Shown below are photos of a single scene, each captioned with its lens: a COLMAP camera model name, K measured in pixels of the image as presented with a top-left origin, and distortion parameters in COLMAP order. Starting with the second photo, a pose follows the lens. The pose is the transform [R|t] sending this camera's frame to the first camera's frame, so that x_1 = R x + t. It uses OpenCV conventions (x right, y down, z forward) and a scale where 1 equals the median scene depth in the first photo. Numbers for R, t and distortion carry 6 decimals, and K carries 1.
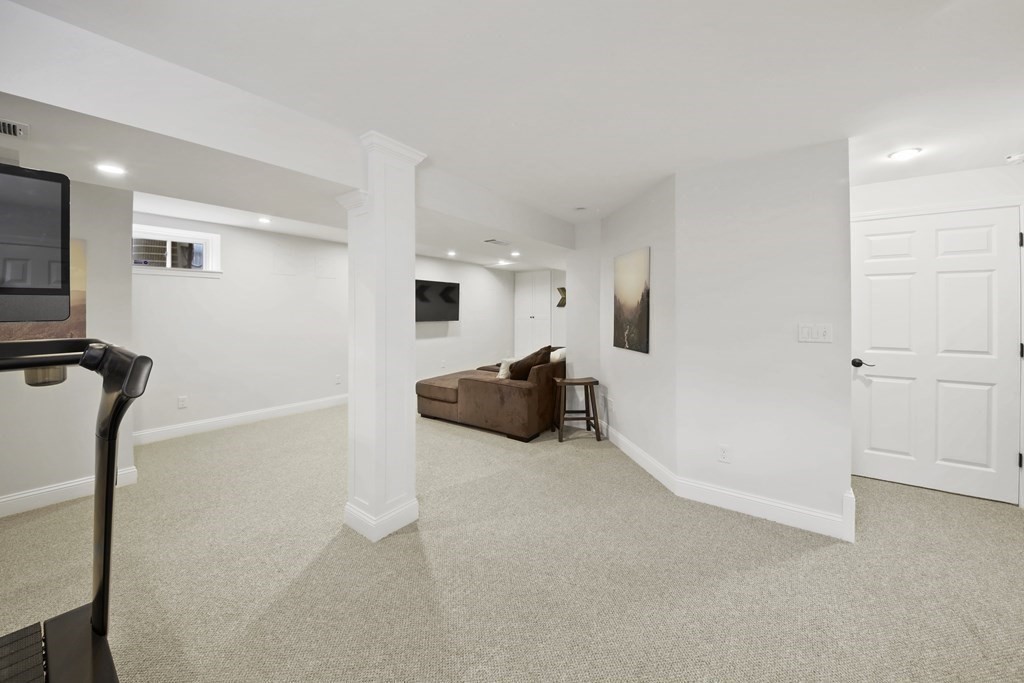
lens RADIAL K [[363.9, 0, 507.3], [0, 363.9, 331.5], [0, 0, 1]] dist [-0.000126, -0.000183]
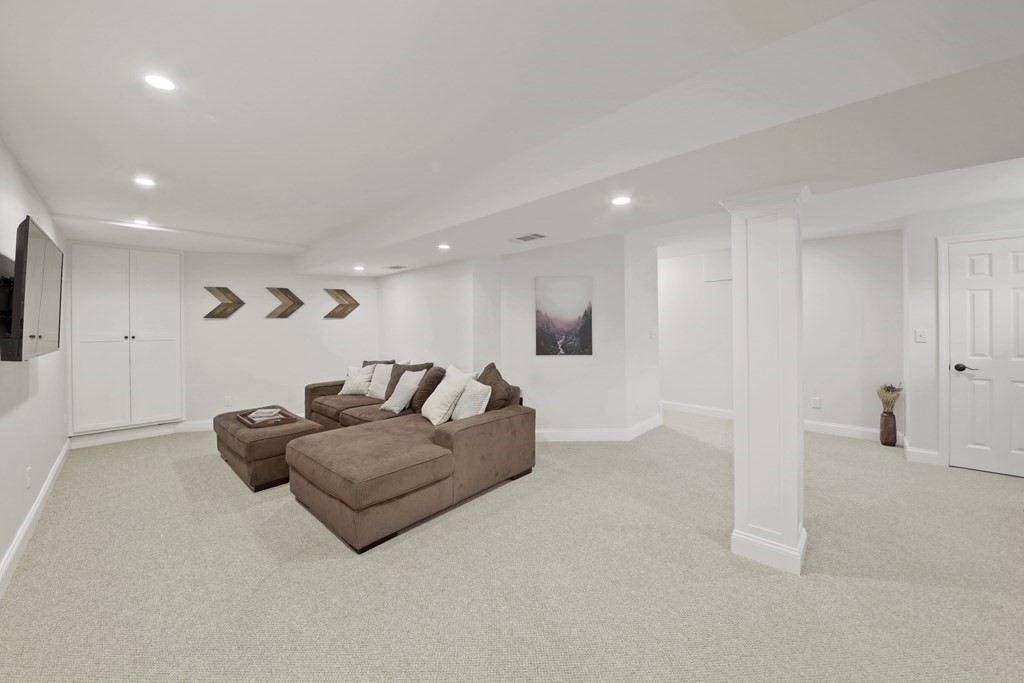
lens RADIAL K [[363.9, 0, 507.3], [0, 363.9, 331.5], [0, 0, 1]] dist [-0.000126, -0.000183]
pose [[0.118037, -0.006680, 0.992987, -0.898914], [0.060372, 0.998176, -0.000462, -0.040699], [-0.991172, 0.060003, 0.118225, 1.023805]]
